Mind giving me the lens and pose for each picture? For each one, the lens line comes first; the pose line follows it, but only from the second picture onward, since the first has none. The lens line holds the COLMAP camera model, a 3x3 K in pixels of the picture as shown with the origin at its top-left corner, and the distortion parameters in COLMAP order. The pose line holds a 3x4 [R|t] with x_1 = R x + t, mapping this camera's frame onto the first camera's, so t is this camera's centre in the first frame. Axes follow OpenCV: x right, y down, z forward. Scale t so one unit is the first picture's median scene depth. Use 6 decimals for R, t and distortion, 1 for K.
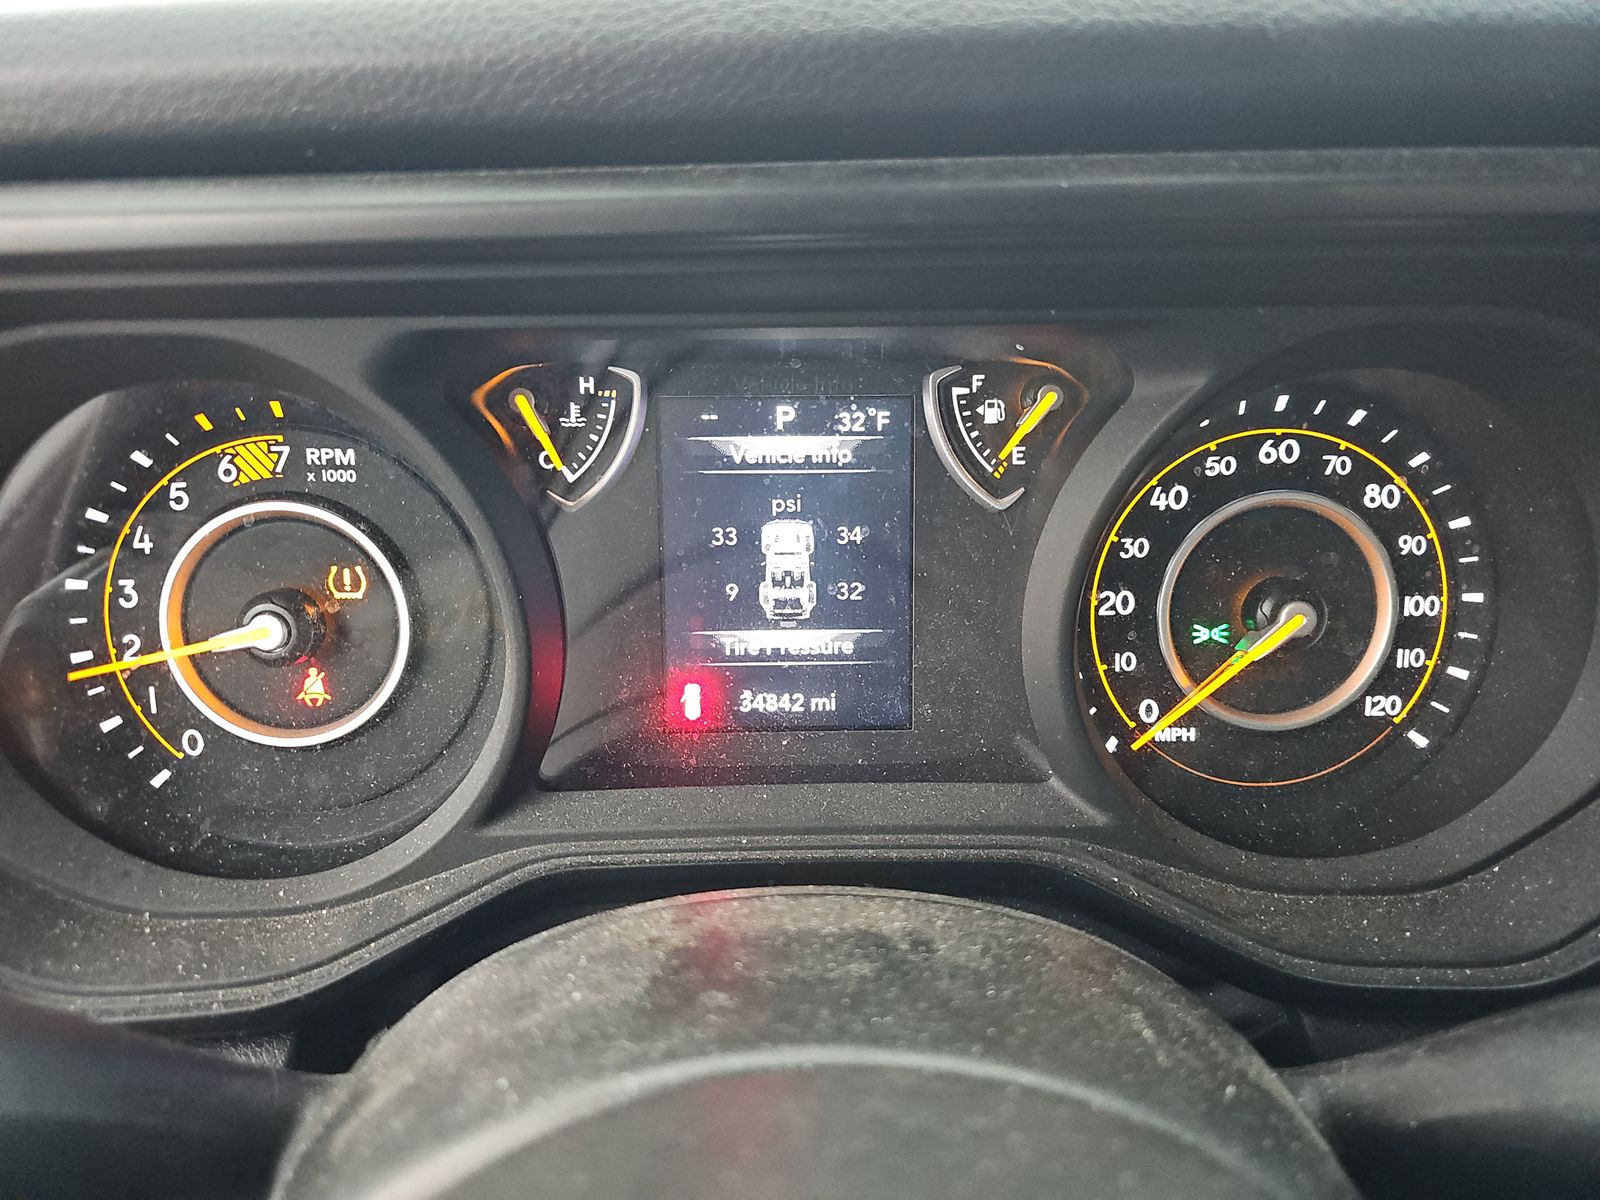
lens RADIAL K [[1076.8, 0, 793.9], [0, 1076.8, 595.5], [0, 0, 1]] dist [0.030919, -0.057083]
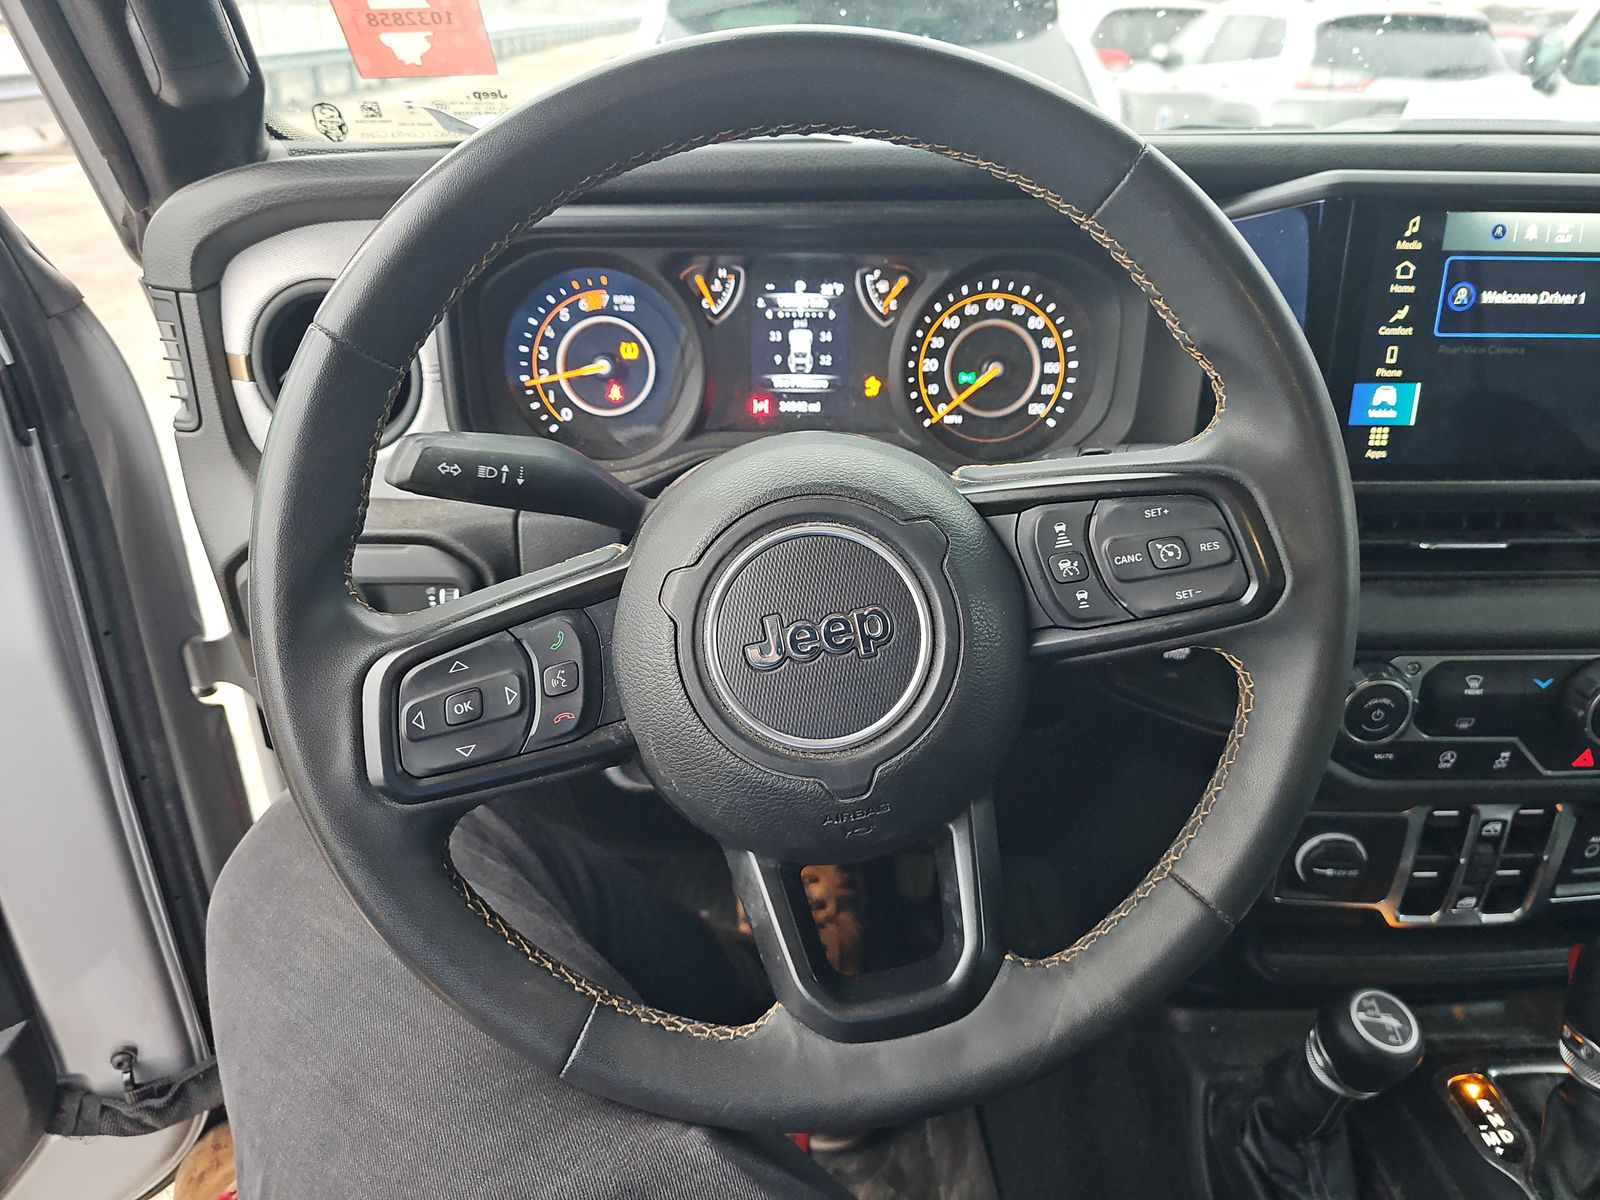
lens RADIAL K [[1062.4, 0, 794.5], [0, 1062.4, 596.3], [0, 0, 1]] dist [0.051250, -0.053423]
pose [[0.999783, 0.018395, -0.009761, 0.015208], [-0.017433, 0.995711, 0.090861, 0.328505], [0.011391, -0.090672, 0.995816, -1.554818]]
